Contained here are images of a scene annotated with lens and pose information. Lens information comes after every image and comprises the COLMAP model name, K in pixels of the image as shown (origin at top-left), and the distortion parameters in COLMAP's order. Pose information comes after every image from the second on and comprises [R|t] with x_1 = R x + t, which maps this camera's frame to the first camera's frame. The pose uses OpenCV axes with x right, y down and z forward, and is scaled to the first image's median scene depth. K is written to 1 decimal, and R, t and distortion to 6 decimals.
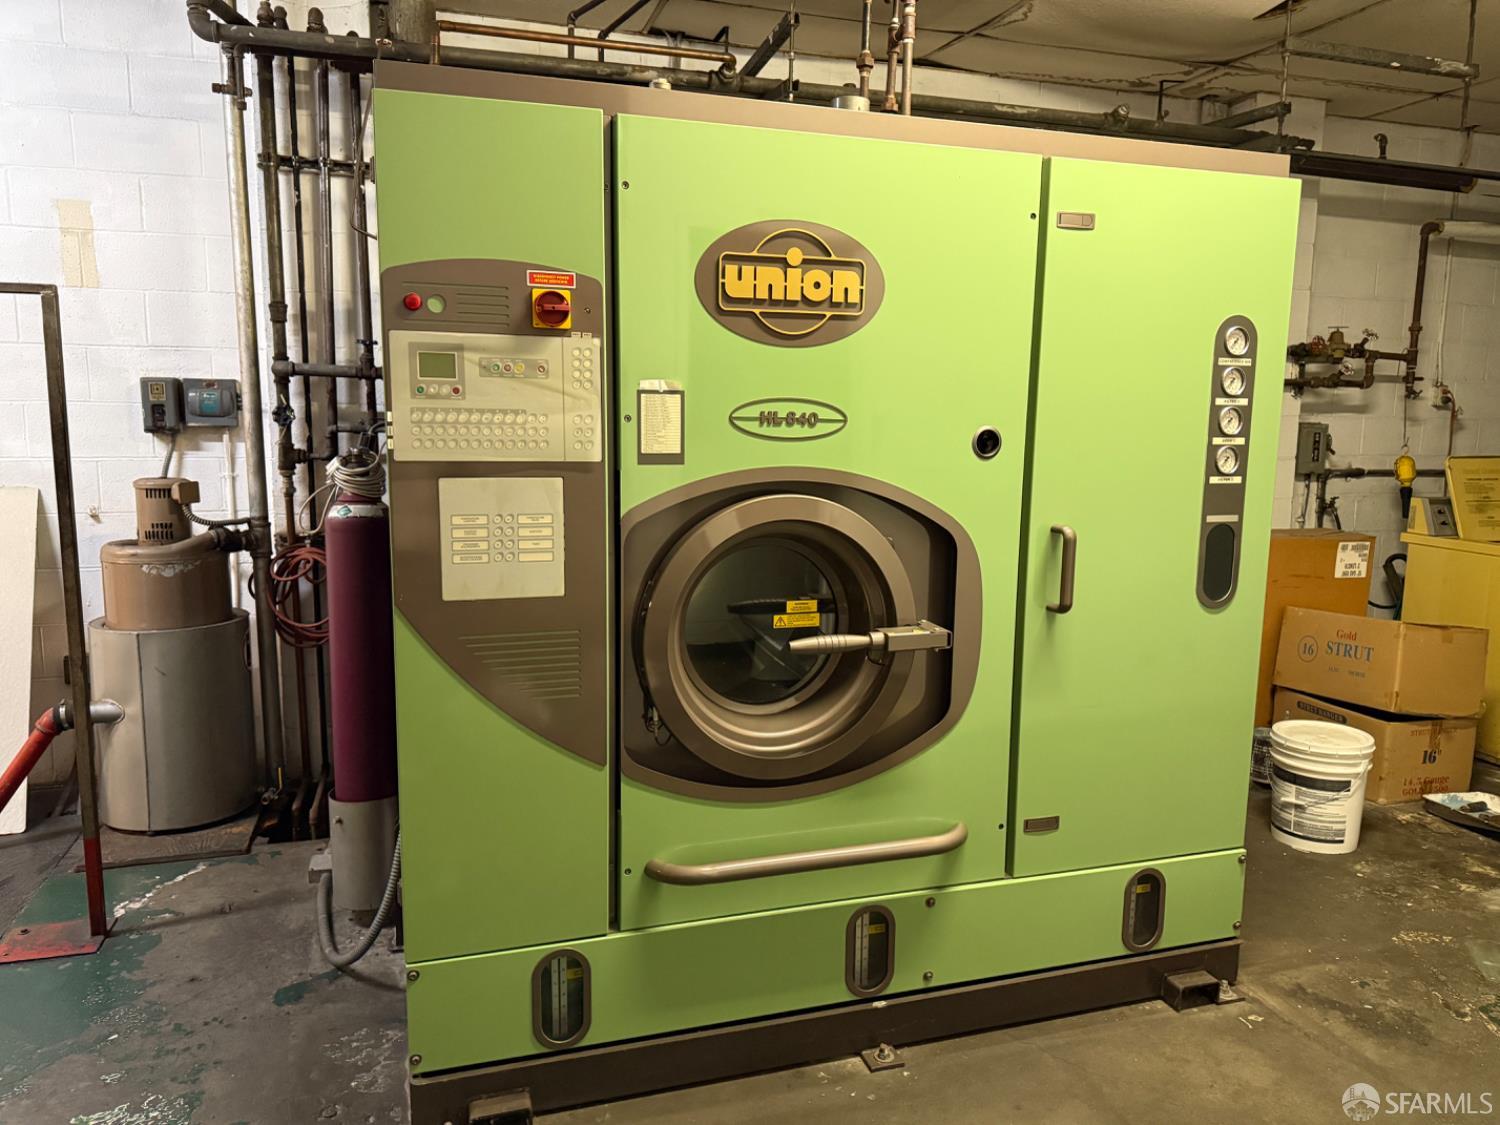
lens RADIAL K [[1061.5, 0, 750.0], [0, 1061.5, 562.5], [0, 0, 1]] dist [-0.003778, -0.002381]
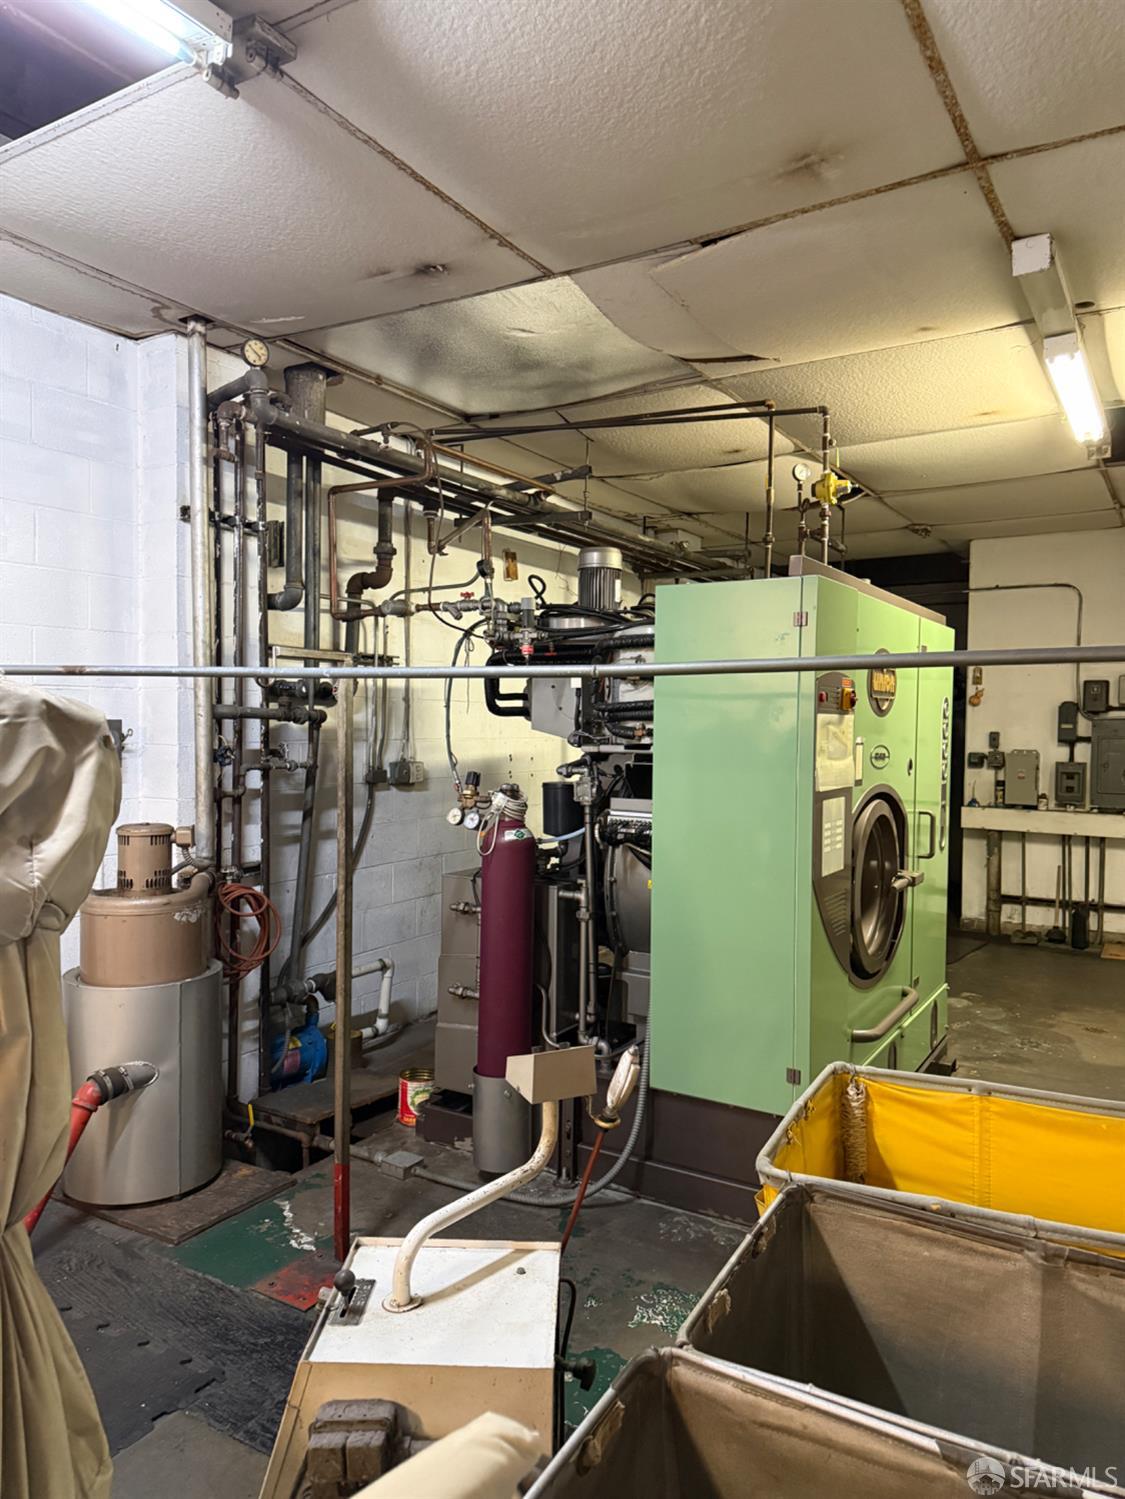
lens RADIAL K [[1043.0, 0, 562.5], [0, 1043.0, 749.5], [0, 0, 1]] dist [0.005781, 0.001590]
pose [[0.755931, -0.020945, 0.654316, -0.936346], [0.093744, 0.992651, -0.076528, -0.040527], [-0.647904, 0.119188, 0.752339, 0.023042]]
